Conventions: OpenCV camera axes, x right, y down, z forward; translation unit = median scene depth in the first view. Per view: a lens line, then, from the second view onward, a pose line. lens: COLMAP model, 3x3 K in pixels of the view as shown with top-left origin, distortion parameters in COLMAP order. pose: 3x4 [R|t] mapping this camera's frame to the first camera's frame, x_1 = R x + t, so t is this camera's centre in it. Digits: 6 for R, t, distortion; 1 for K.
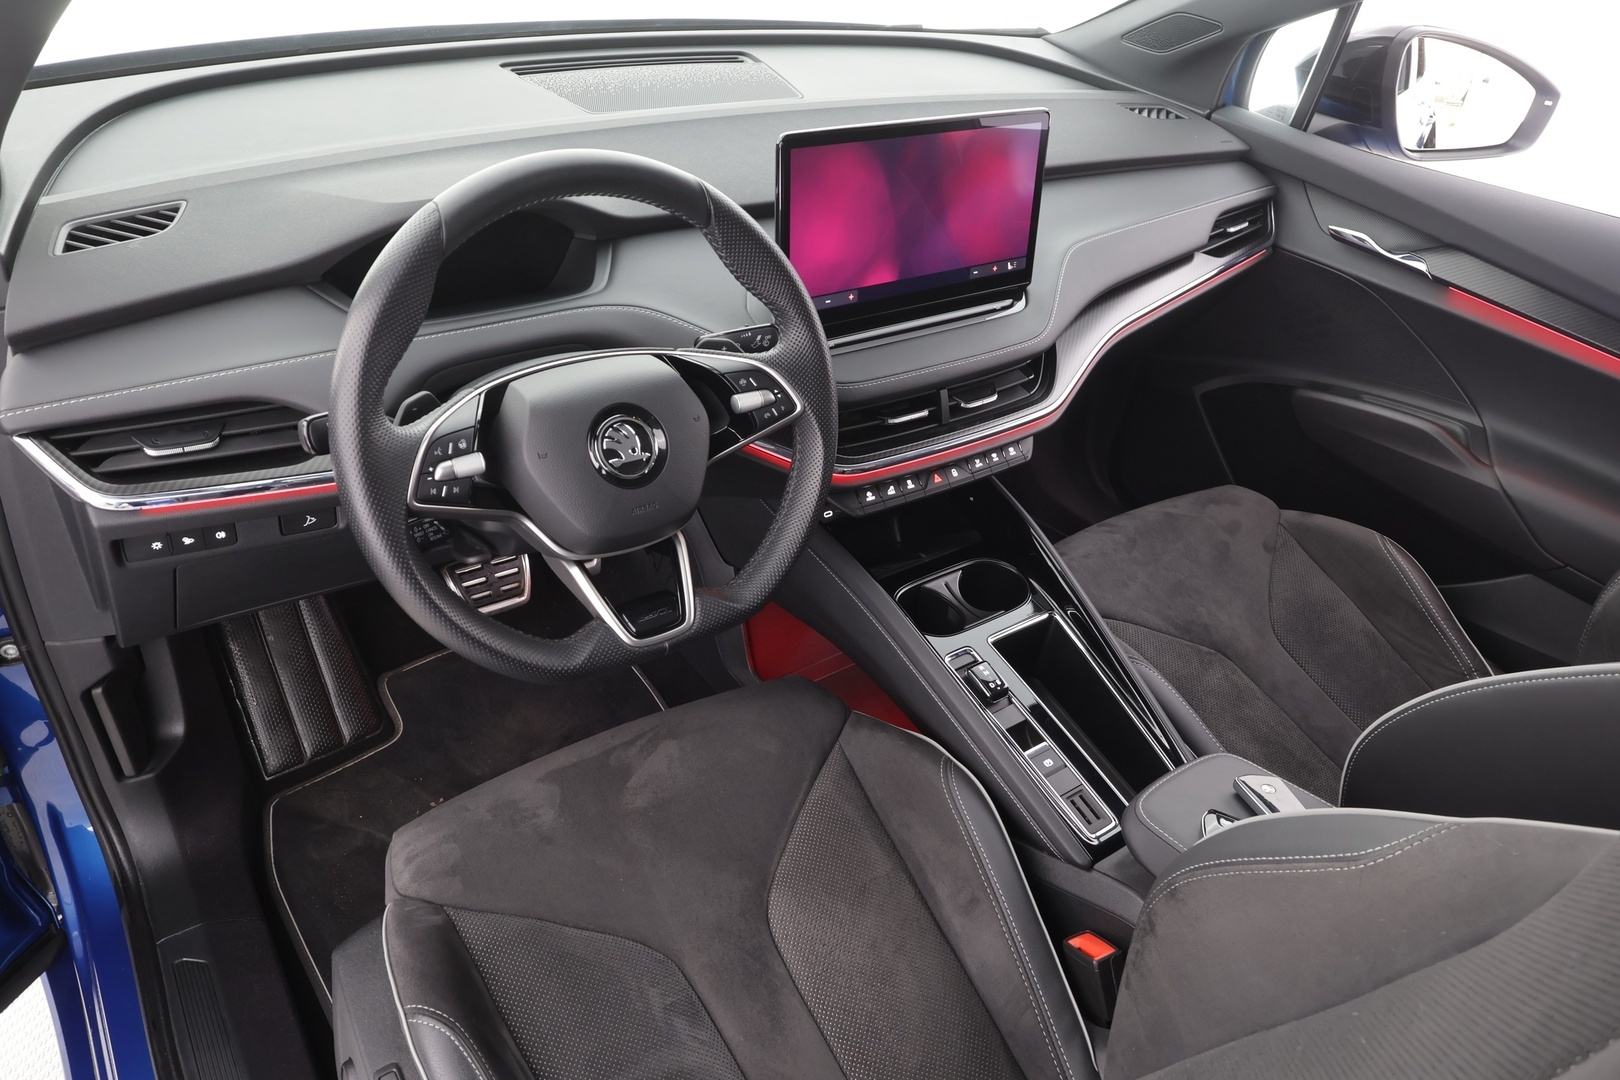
lens RADIAL K [[1118.2, 0, 809.2], [0, 1118.2, 539.9], [0, 0, 1]] dist [0.006481, -0.001872]
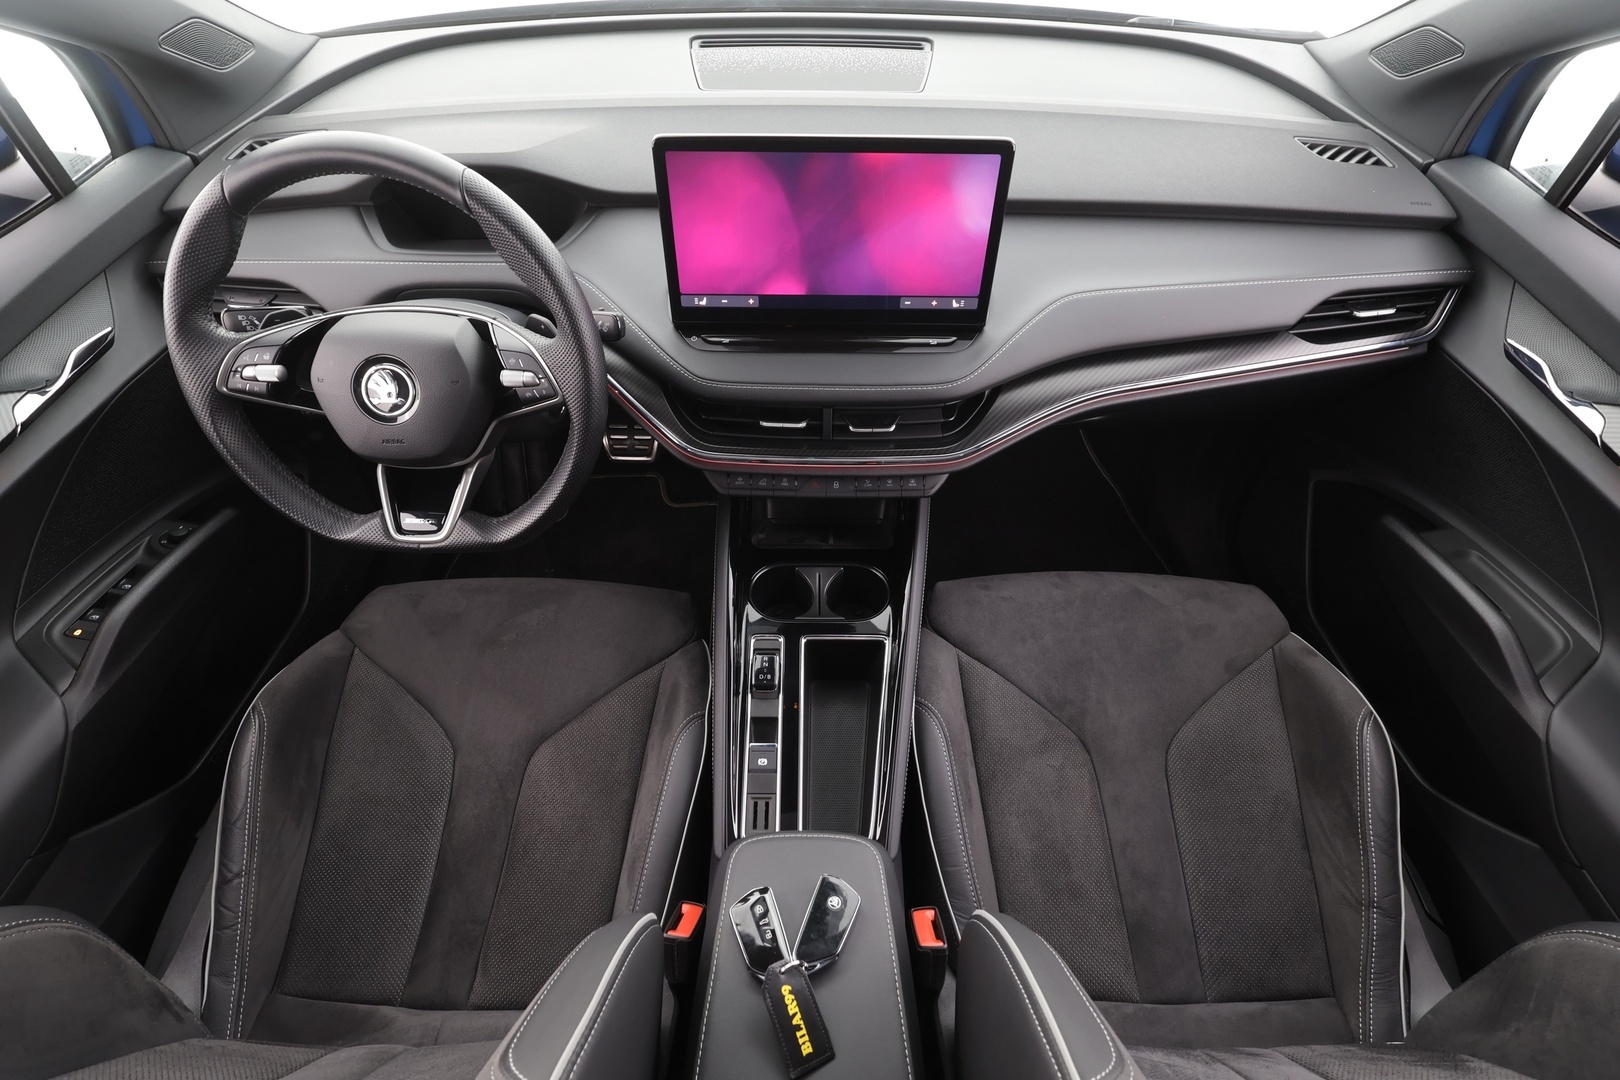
lens RADIAL K [[769.4, 0, 810.0], [0, 769.4, 541.1], [0, 0, 1]] dist [-0.001014, 0.001311]
pose [[0.808184, 0.373235, -0.455560, 0.453650], [-0.277247, 0.923580, 0.264829, -0.193278], [0.519590, -0.087728, 0.849900, 0.339517]]
